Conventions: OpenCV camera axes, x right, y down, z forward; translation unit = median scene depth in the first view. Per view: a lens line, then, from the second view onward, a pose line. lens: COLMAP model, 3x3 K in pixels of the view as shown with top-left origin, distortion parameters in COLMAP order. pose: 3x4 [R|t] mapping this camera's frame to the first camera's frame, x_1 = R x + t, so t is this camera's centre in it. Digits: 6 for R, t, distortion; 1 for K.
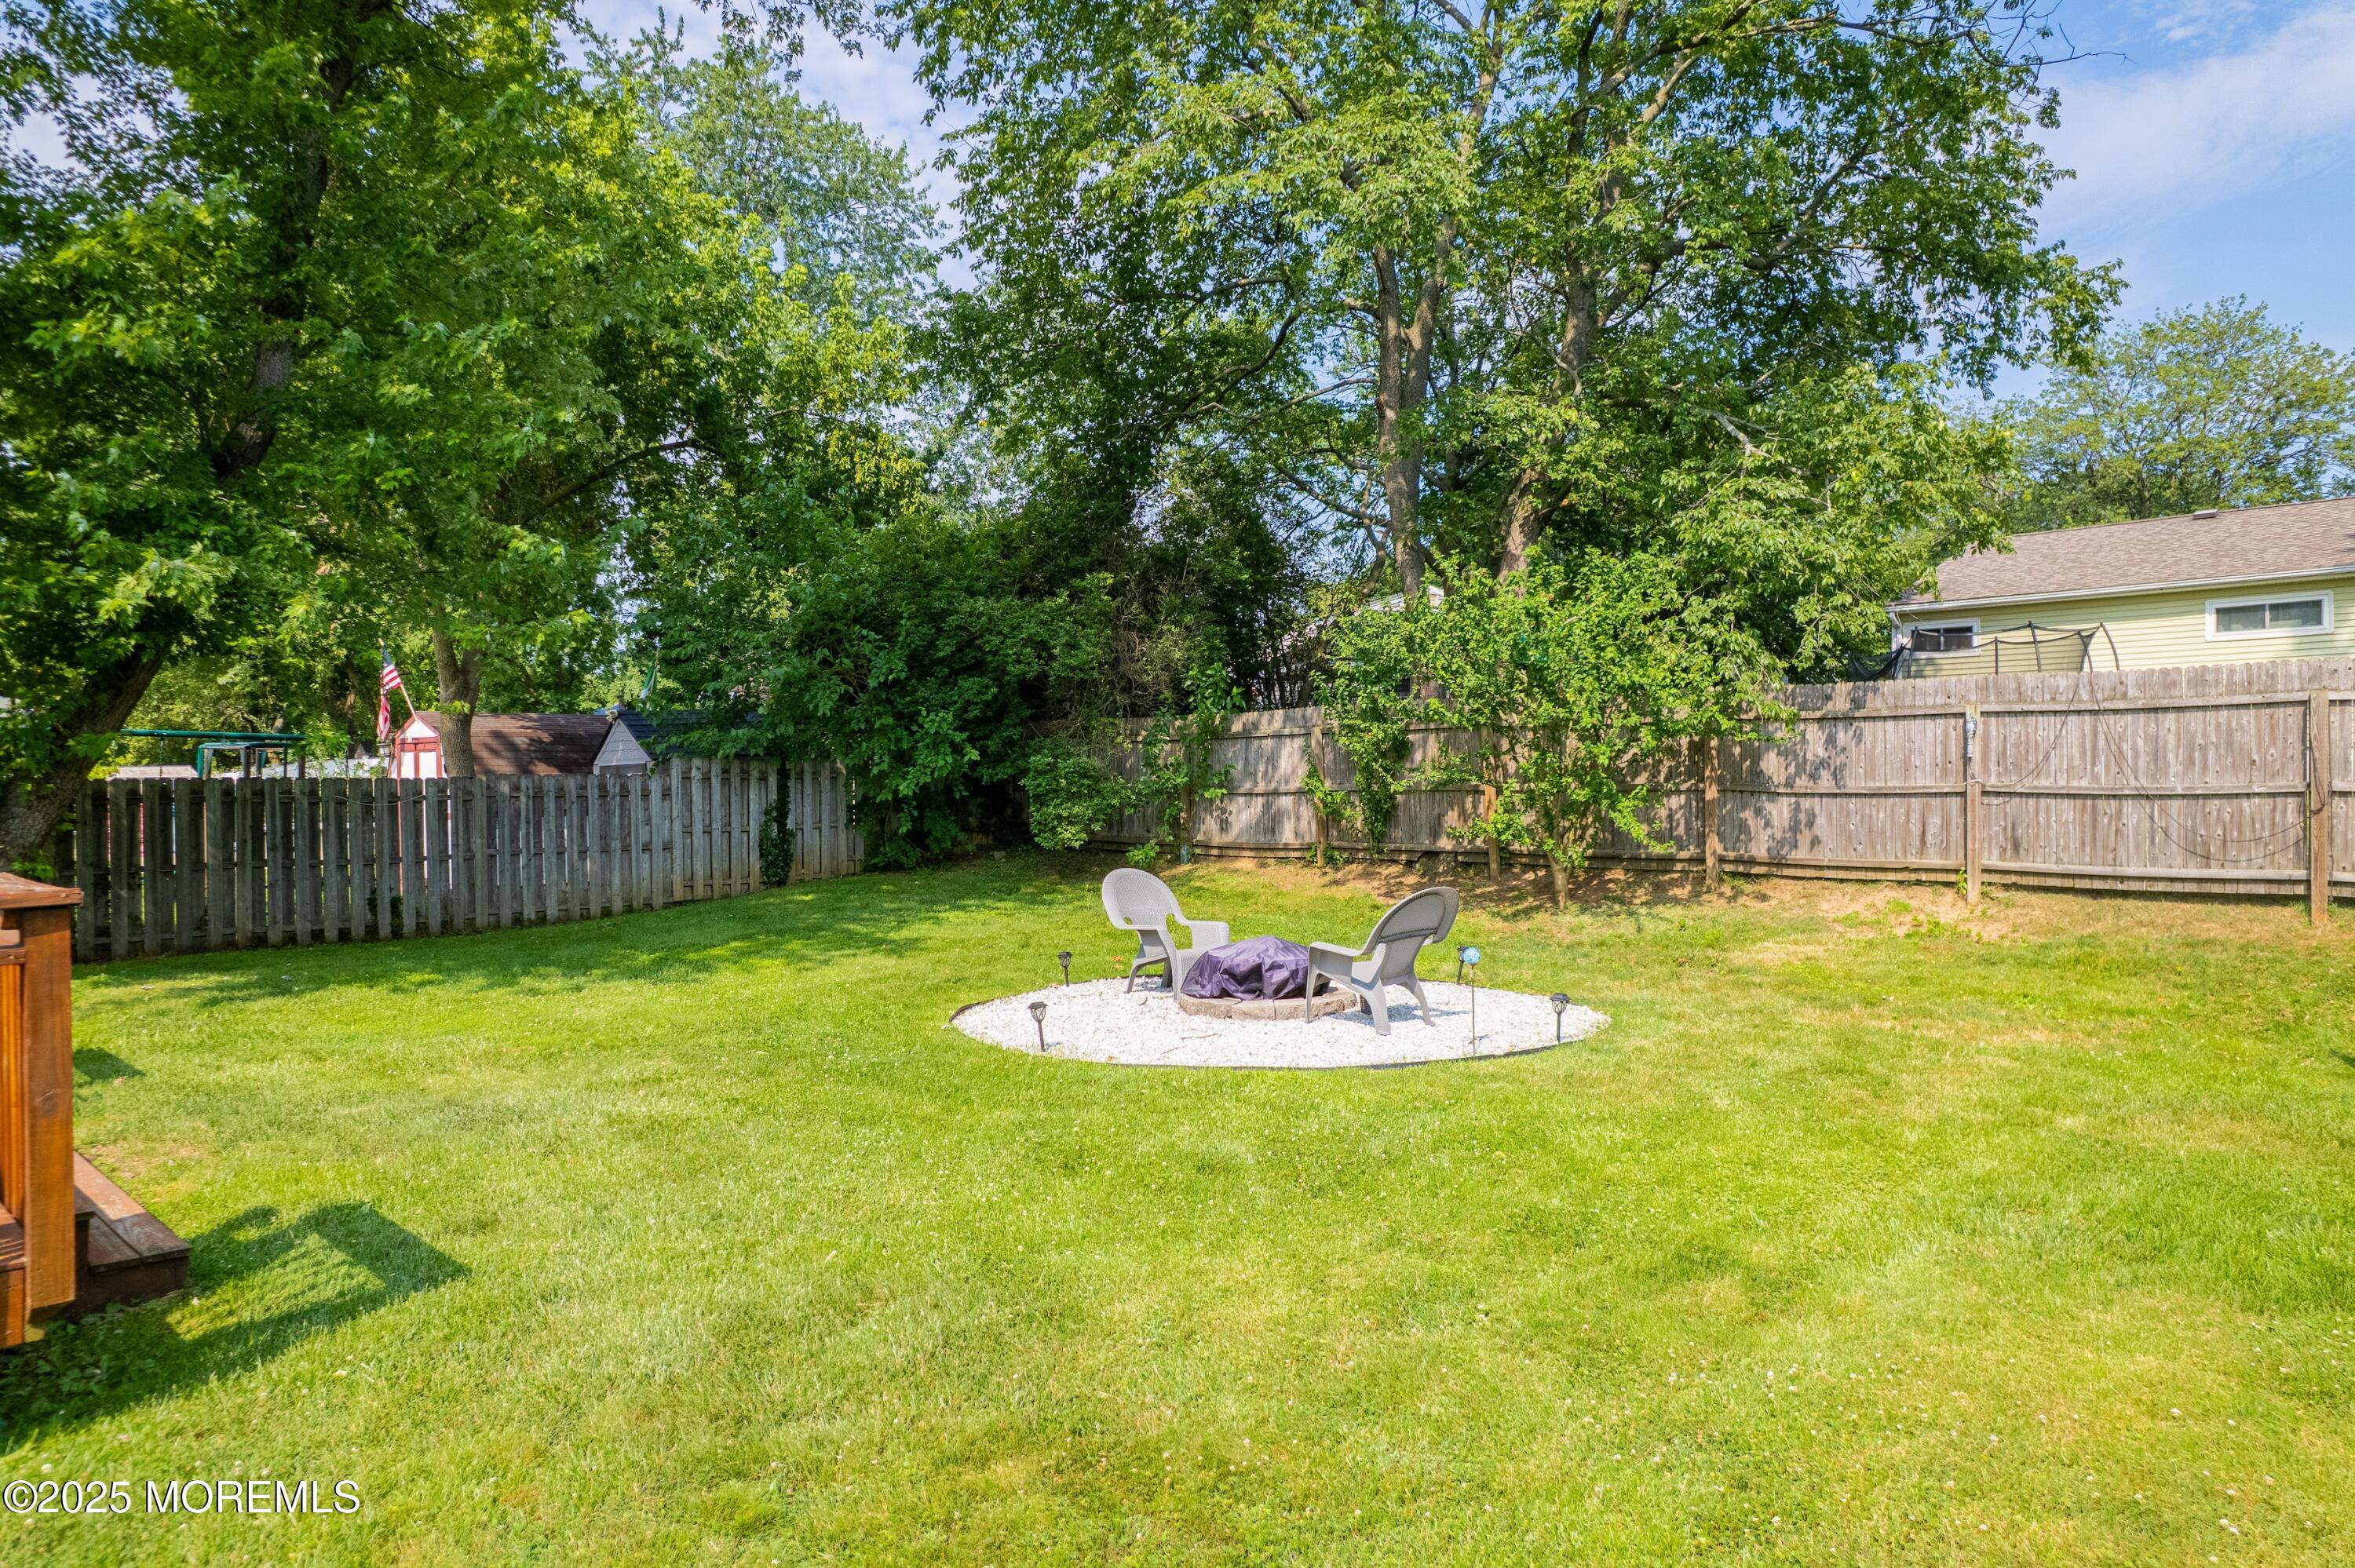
lens RADIAL K [[1496.4, 0, 1177.5], [0, 1496.4, 784.0], [0, 0, 1]] dist [-0.003317, -0.000345]
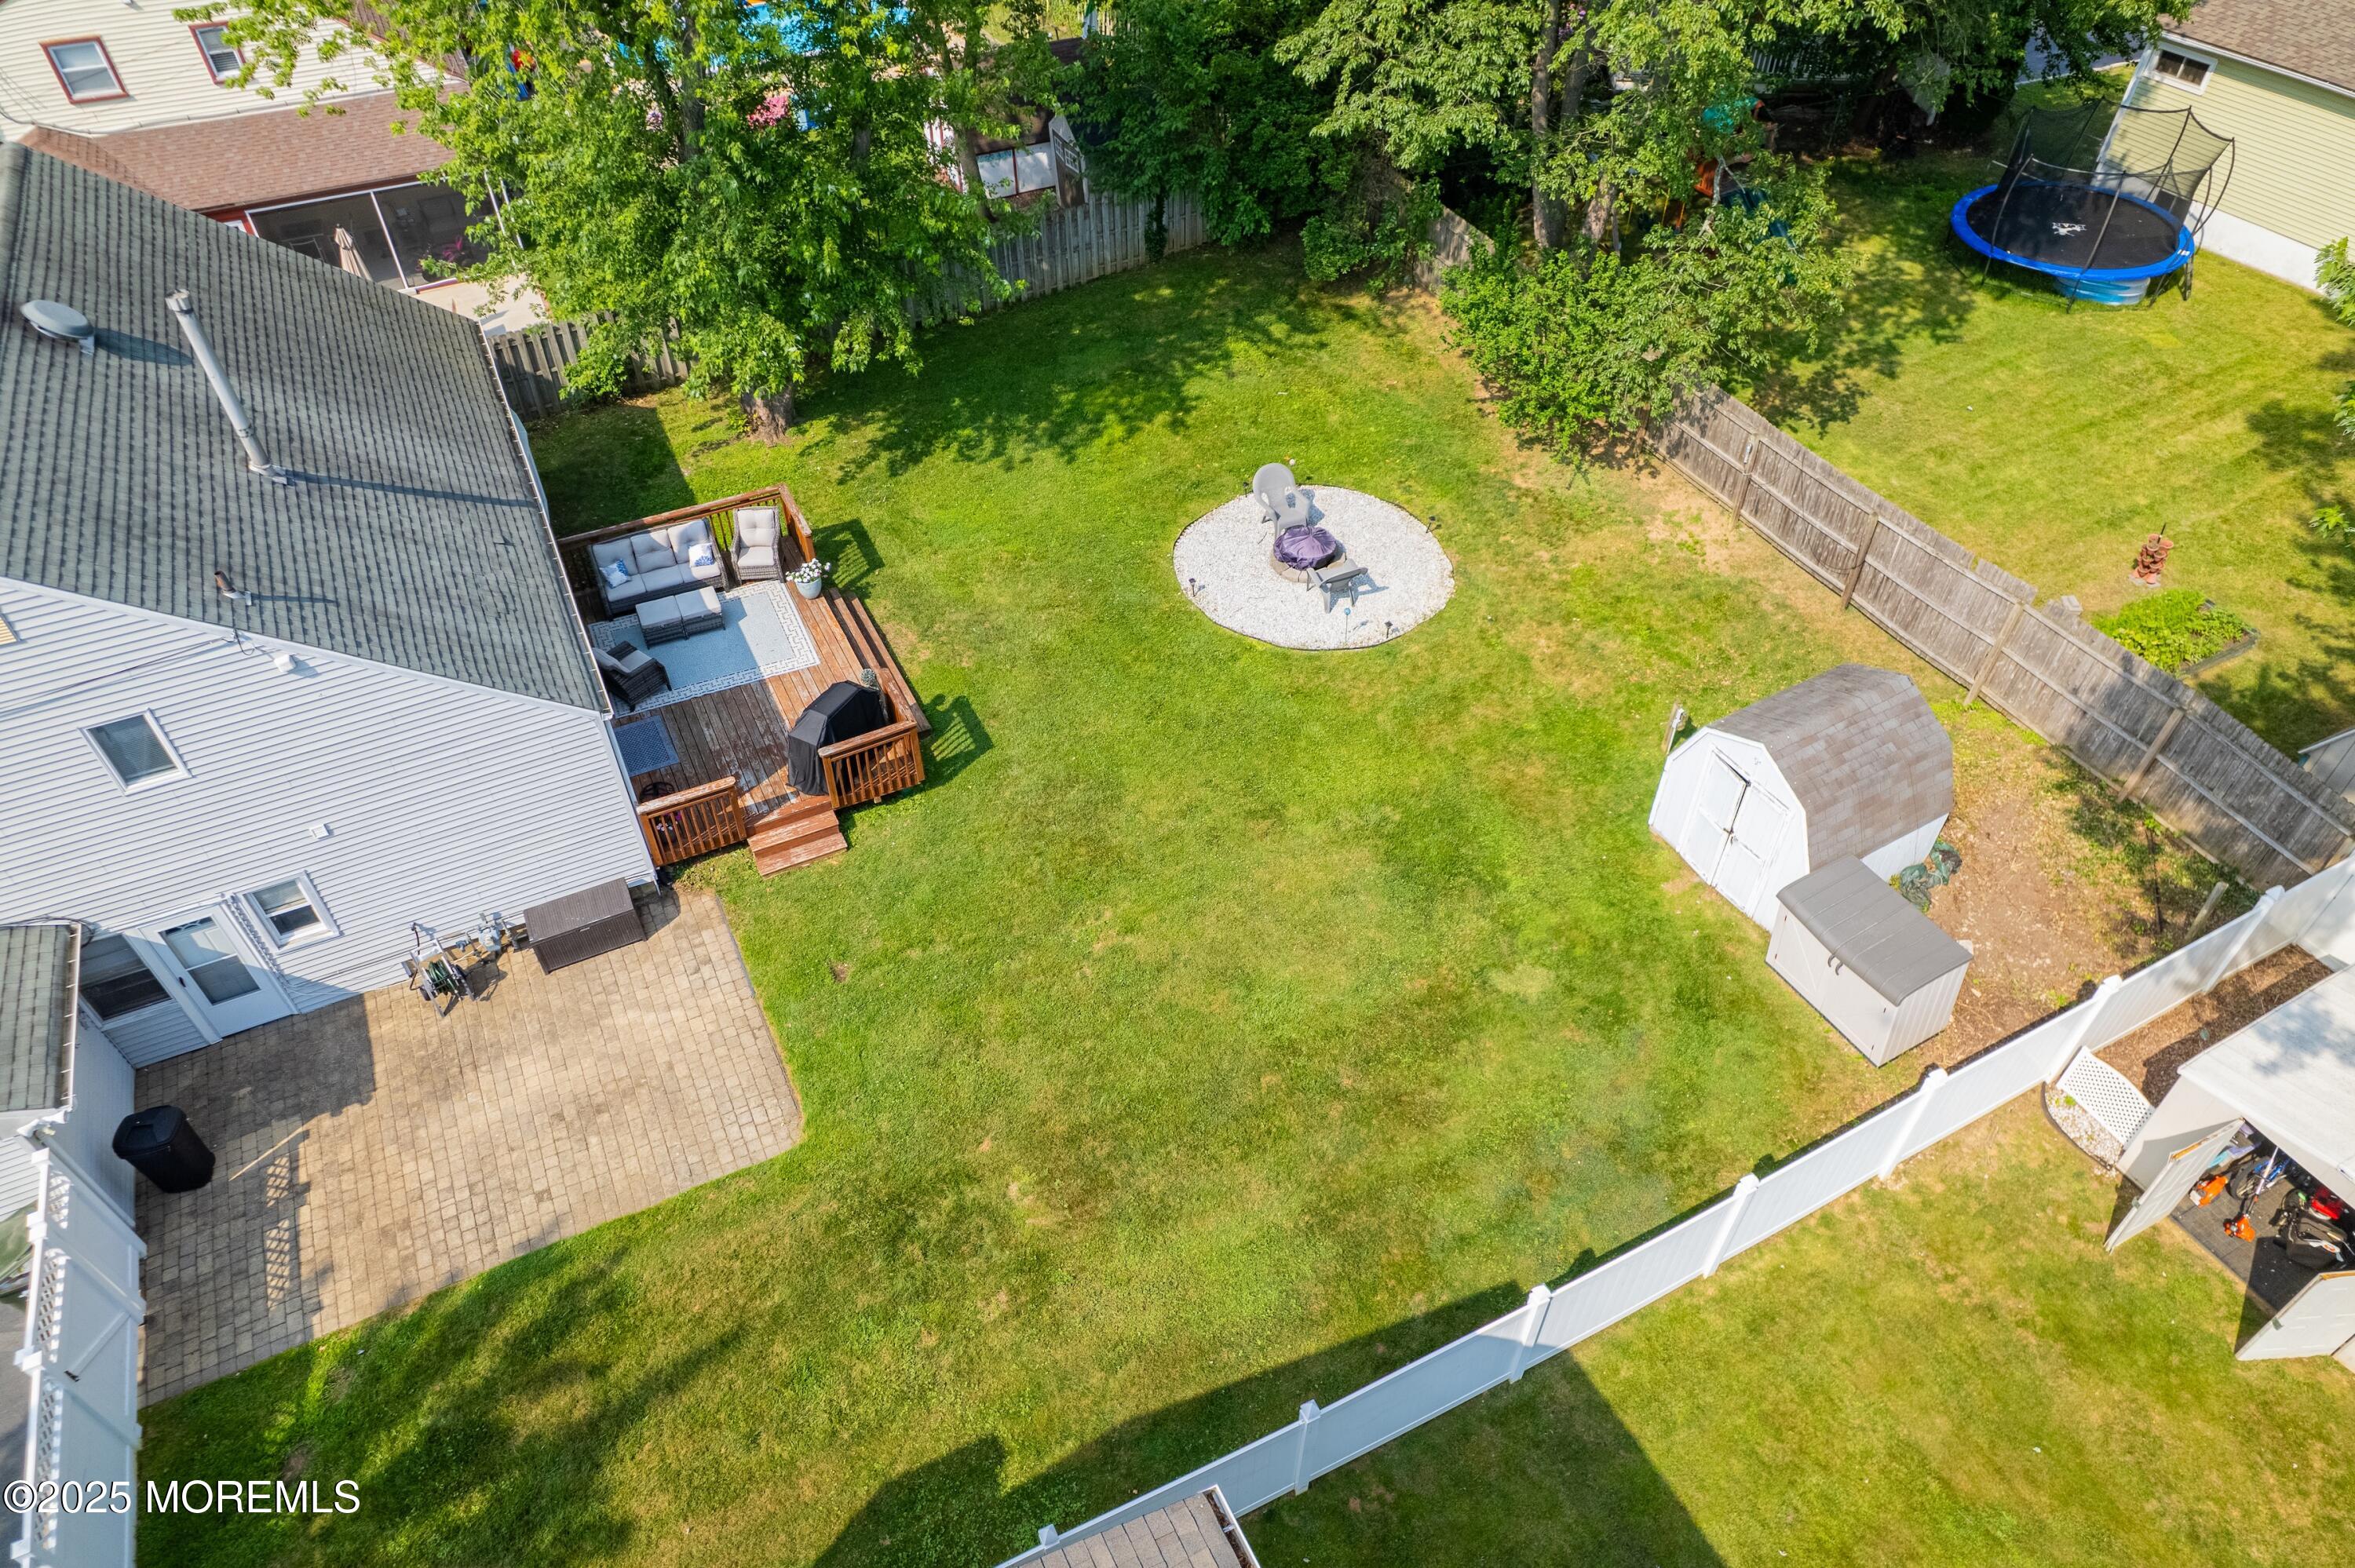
lens RADIAL K [[1496.4, 0, 1177.5], [0, 1496.4, 784.0], [0, 0, 1]] dist [-0.003317, -0.000345]
pose [[0.942948, 0.233452, -0.237378, 0.293607], [-0.008258, 0.729158, 0.684296, -0.682386], [0.332837, -0.643295, 0.689486, -0.509233]]
